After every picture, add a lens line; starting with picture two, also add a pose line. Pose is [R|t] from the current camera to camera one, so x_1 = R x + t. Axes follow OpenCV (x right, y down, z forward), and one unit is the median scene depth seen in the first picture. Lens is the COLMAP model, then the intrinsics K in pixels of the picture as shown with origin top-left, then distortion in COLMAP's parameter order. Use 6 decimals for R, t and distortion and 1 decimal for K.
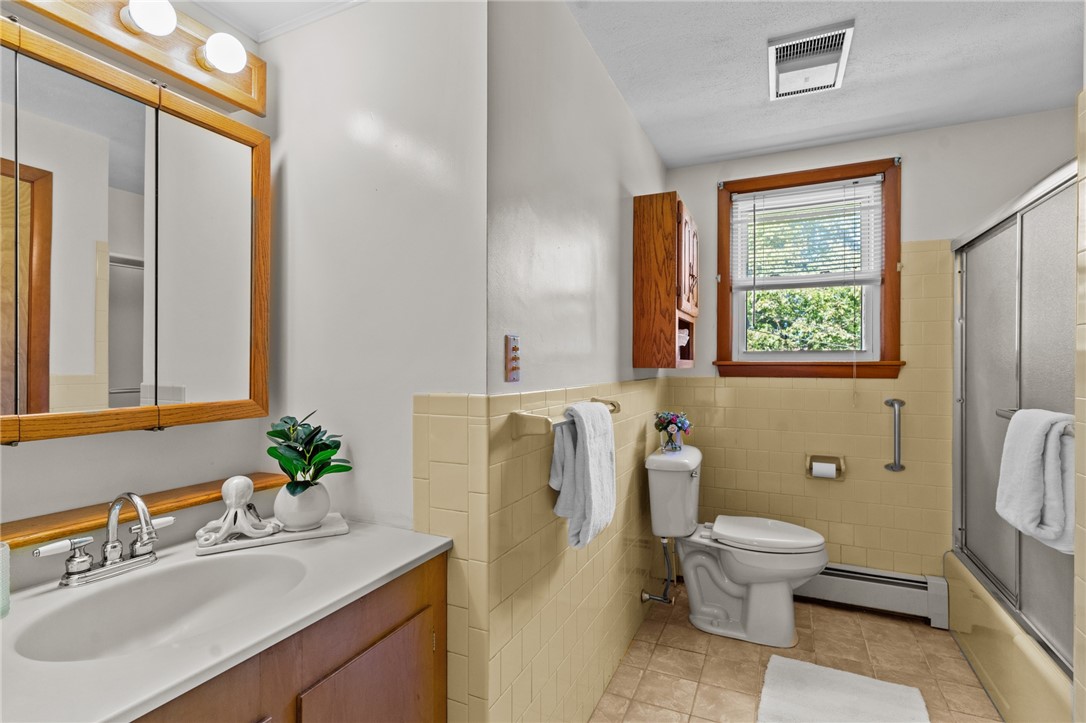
lens RADIAL K [[521.7, 0, 542.5], [0, 521.7, 359.8], [0, 0, 1]] dist [0.006178, -0.003083]
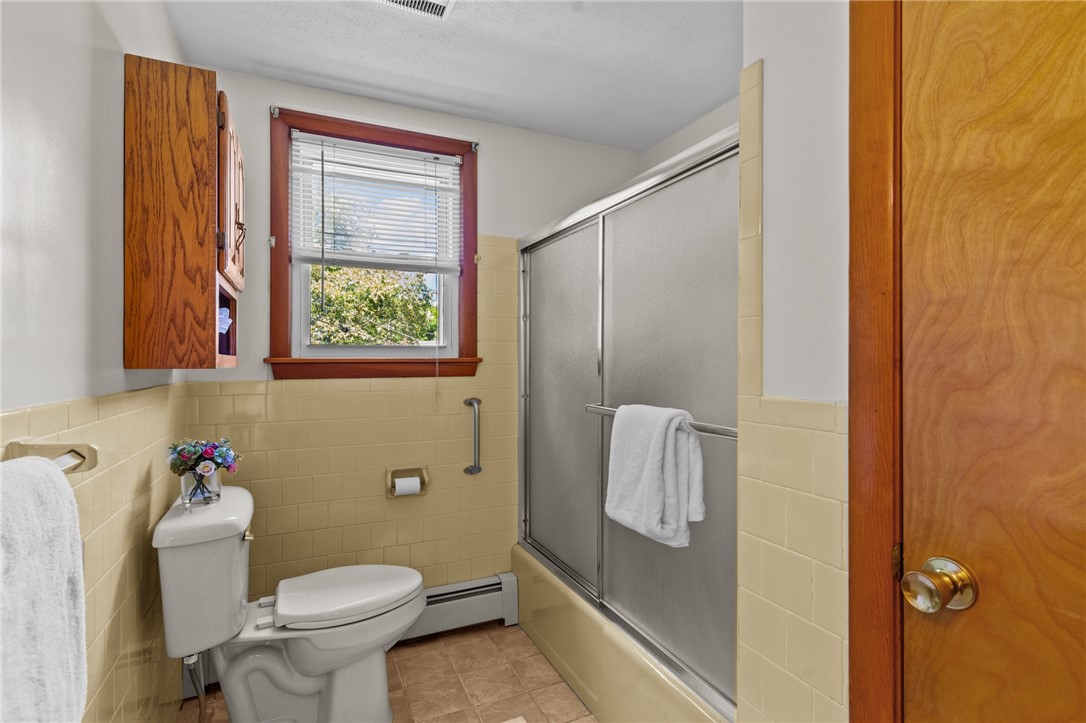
lens RADIAL K [[521.7, 0, 544.5], [0, 521.7, 361.2], [0, 0, 1]] dist [0.006178, -0.003083]
pose [[0.647894, -0.003025, 0.761725, 0.040074], [-0.000806, 0.999989, 0.004657, 0.004243], [-0.761730, -0.003631, 0.647884, 0.300374]]
